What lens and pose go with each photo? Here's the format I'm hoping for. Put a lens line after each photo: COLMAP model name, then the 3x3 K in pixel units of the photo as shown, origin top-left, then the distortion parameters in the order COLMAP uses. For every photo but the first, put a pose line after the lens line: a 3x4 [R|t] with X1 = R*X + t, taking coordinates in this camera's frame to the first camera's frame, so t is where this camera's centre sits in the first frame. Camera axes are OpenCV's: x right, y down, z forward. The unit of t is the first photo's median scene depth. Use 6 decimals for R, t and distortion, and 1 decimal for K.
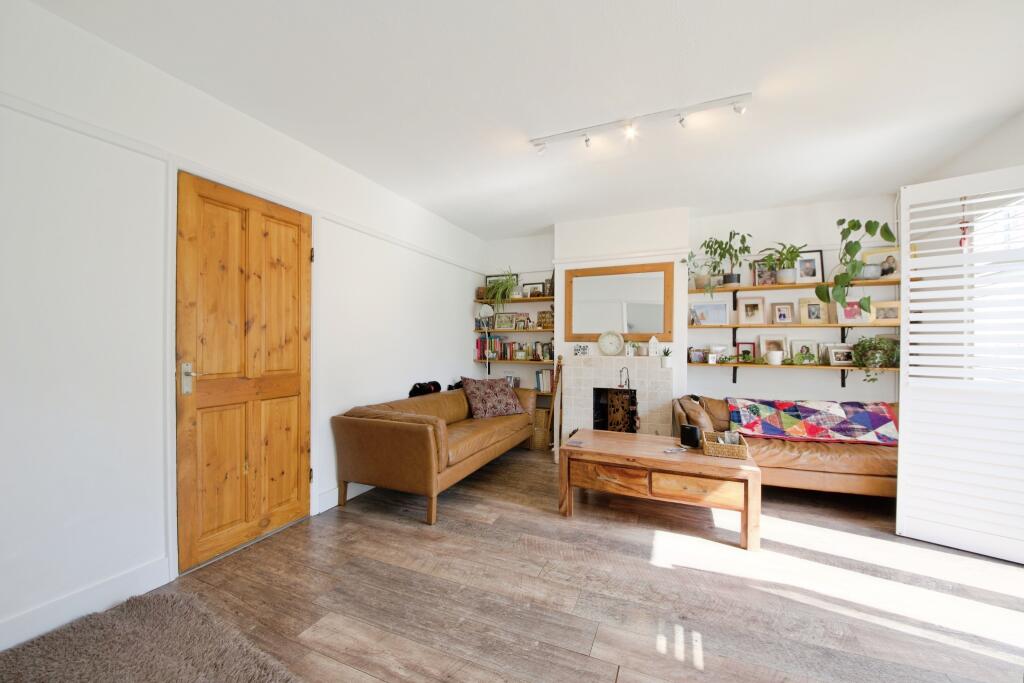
lens RADIAL K [[382.1, 0, 516.1], [0, 382.1, 336.4], [0, 0, 1]] dist [-0.000239, -0.010523]
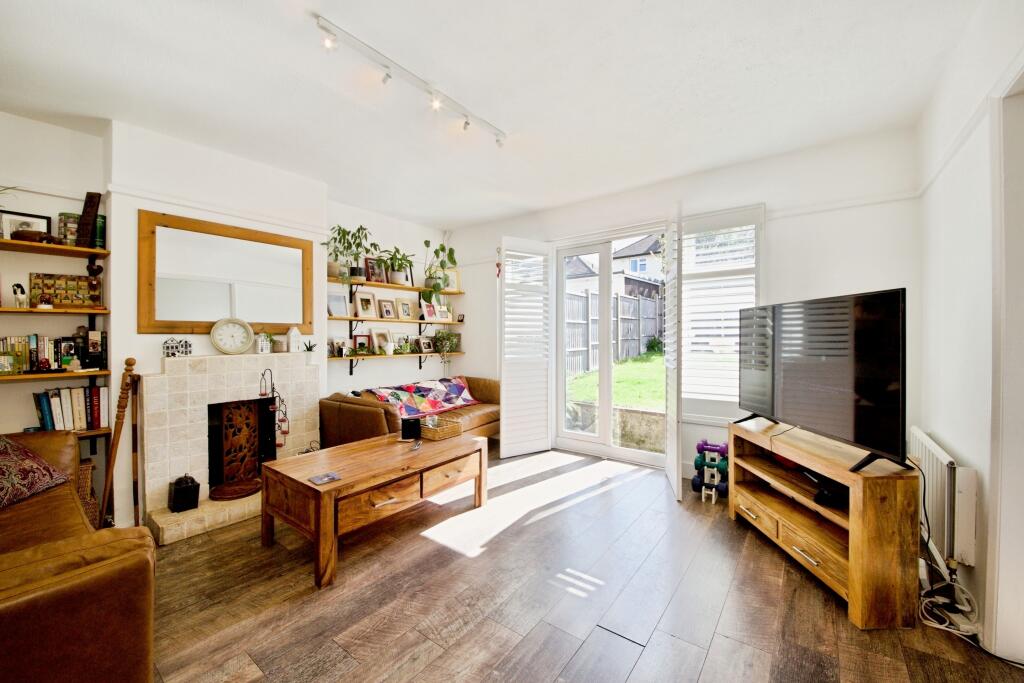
lens RADIAL K [[382.1, 0, 516.1], [0, 382.1, 336.4], [0, 0, 1]] dist [-0.000239, -0.010523]
pose [[0.247975, -0.004619, 0.968755, -0.308592], [-0.014919, 0.999852, 0.008586, 0.004514], [-0.968651, -0.016582, 0.247870, 0.340932]]
